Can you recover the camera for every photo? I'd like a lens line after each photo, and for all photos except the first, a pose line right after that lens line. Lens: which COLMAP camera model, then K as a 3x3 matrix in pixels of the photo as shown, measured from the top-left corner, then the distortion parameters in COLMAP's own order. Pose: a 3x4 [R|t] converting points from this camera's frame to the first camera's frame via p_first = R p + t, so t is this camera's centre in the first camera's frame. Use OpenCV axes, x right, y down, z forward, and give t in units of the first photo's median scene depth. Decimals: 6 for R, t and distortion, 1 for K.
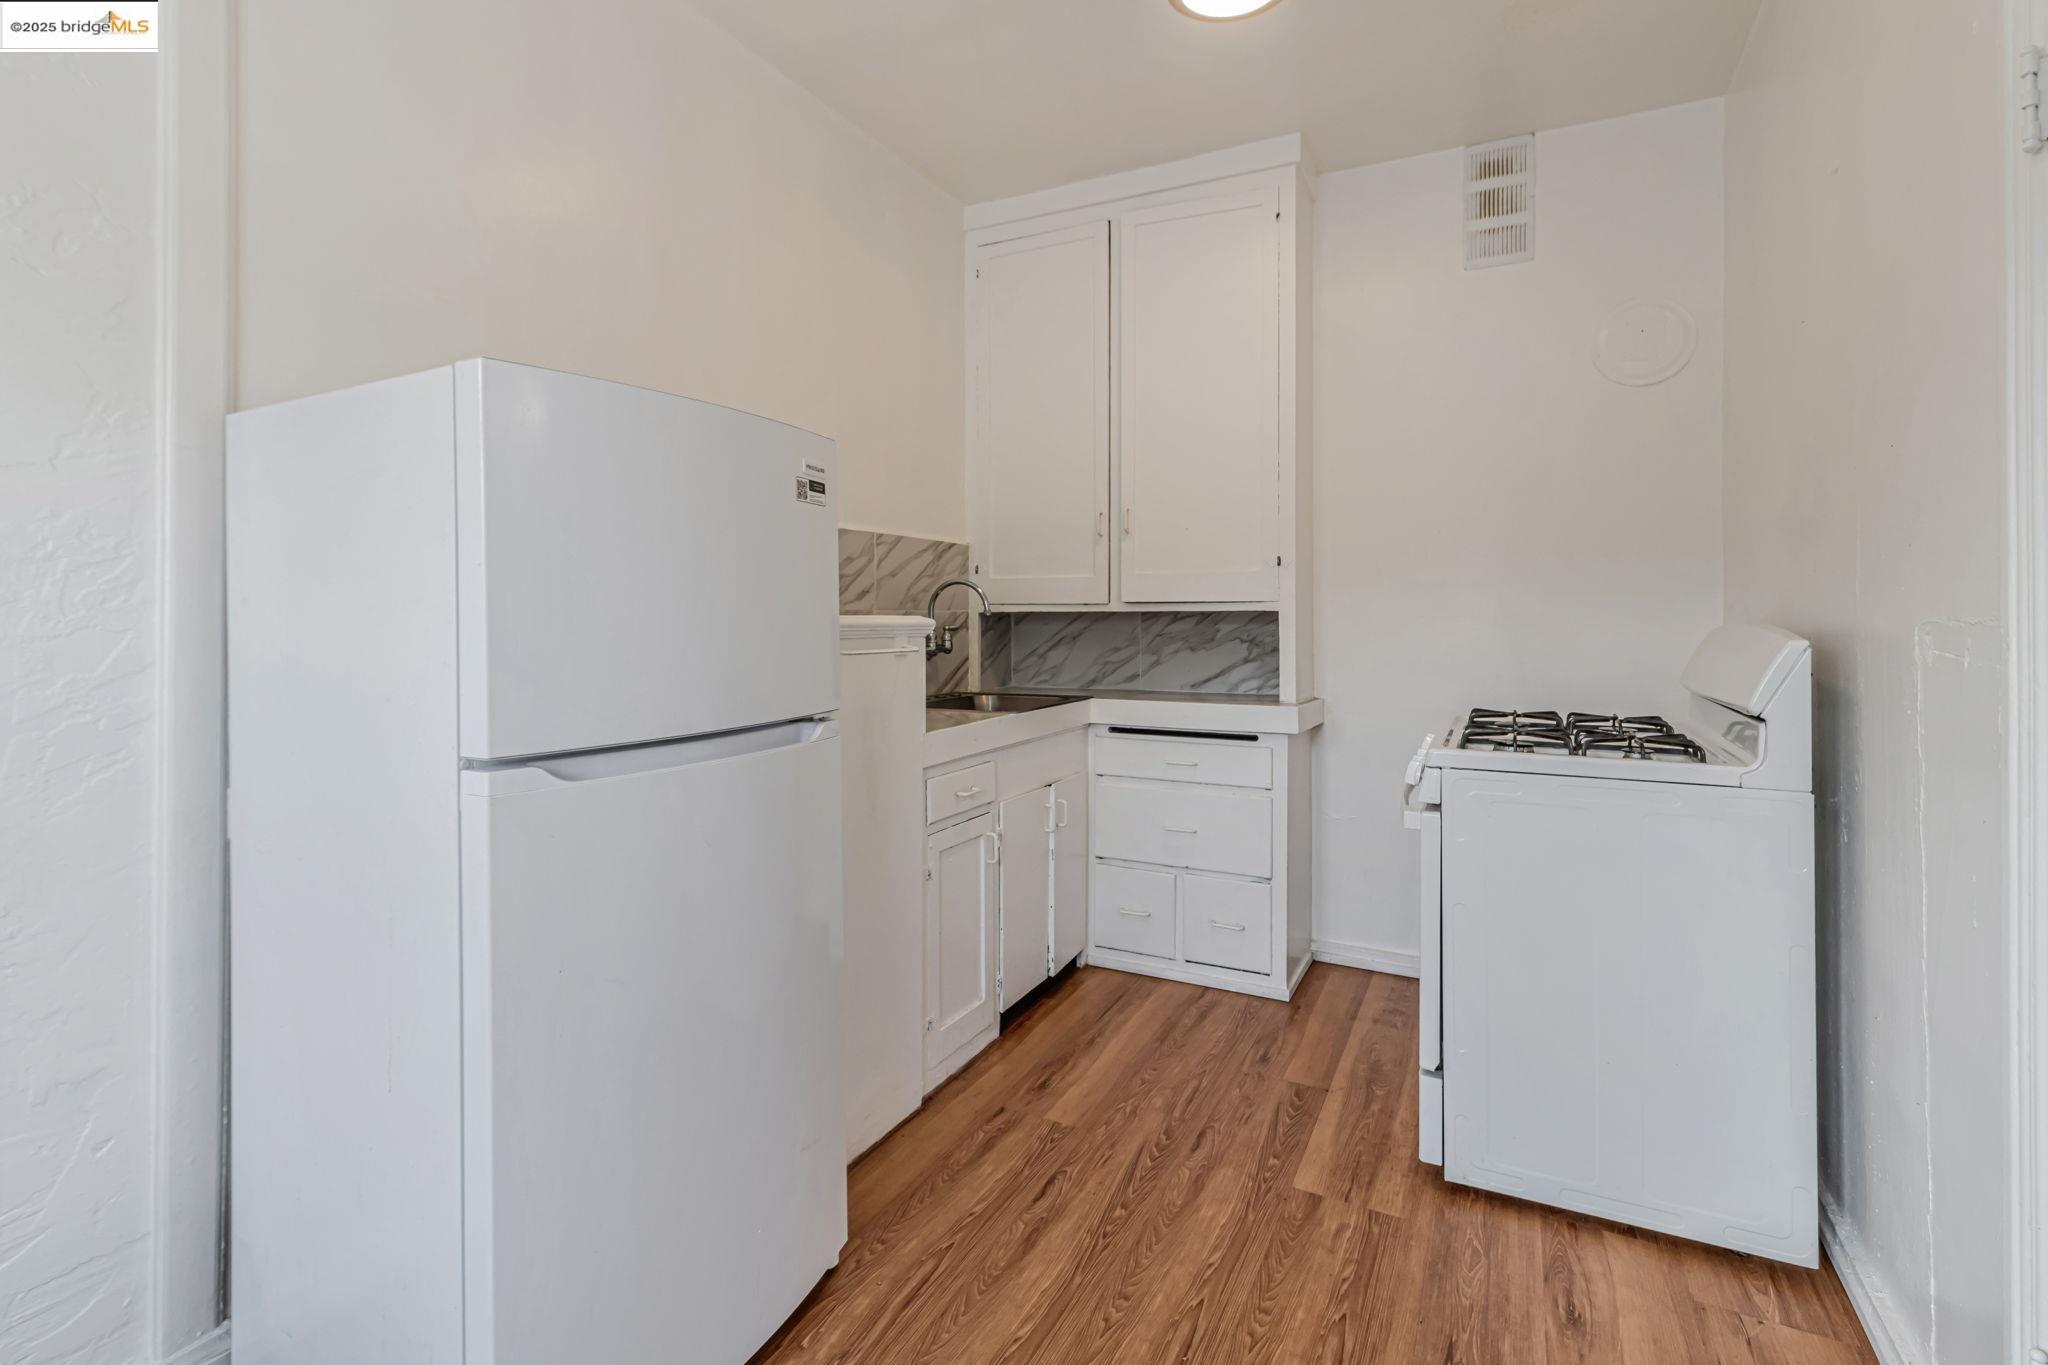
lens RADIAL K [[961.0, 0, 1018.5], [0, 961.0, 617.3], [0, 0, 1]] dist [0.001201, -0.000066]
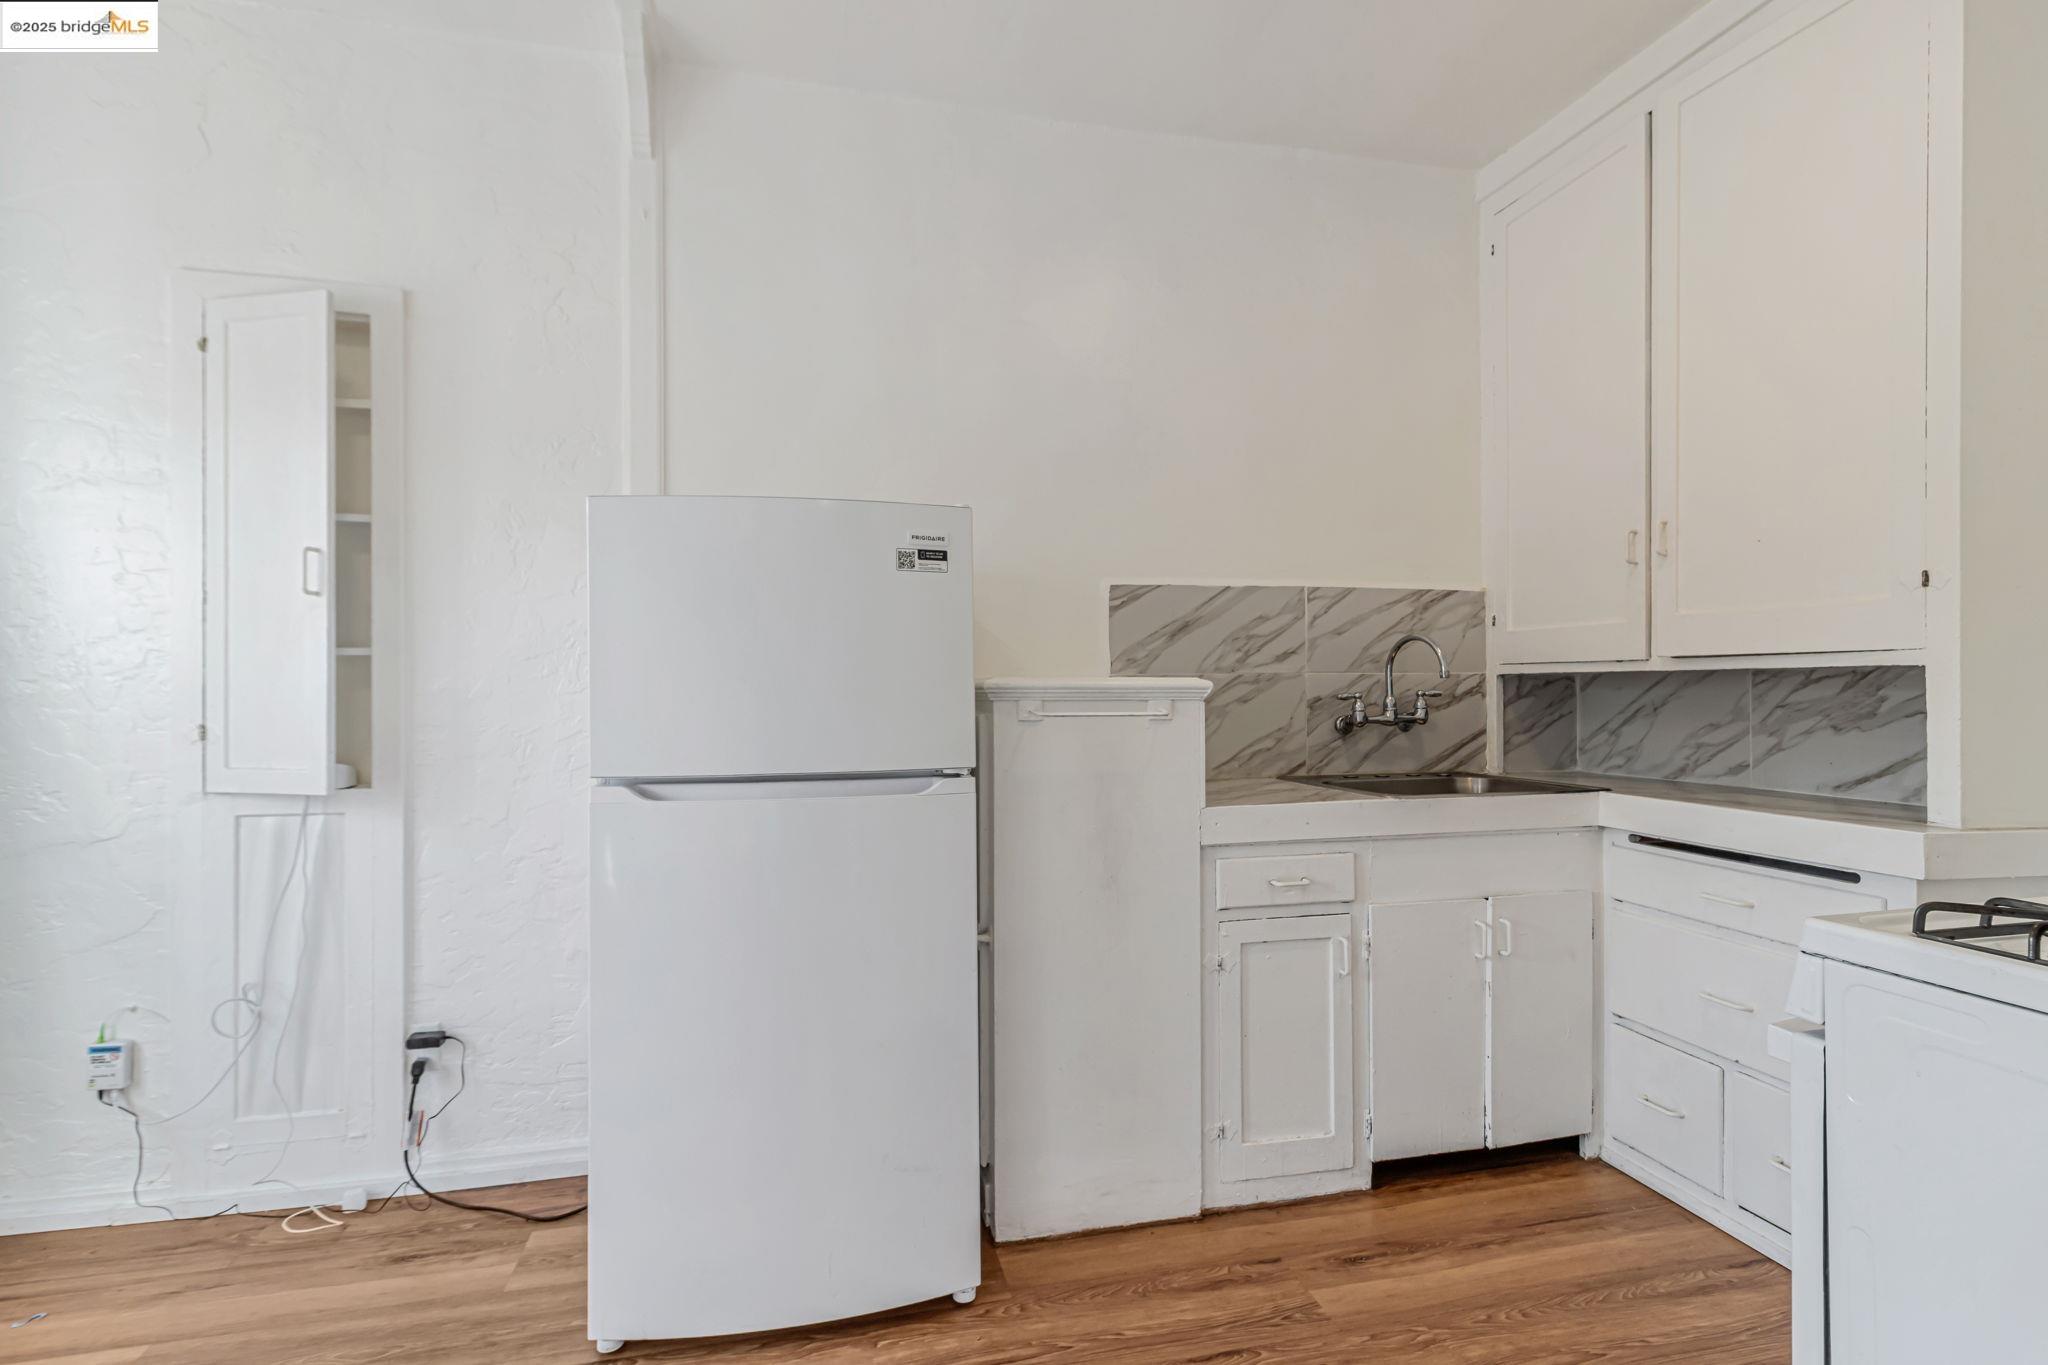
lens RADIAL K [[955.7, 0, 1024.0], [0, 955.7, 682.5], [0, 0, 1]] dist [-0.000342, -0.000184]
pose [[0.646297, -0.004419, -0.763073, 0.362456], [0.001118, 0.999988, -0.004844, 0.005804], [0.763085, 0.002278, 0.646294, 0.215077]]
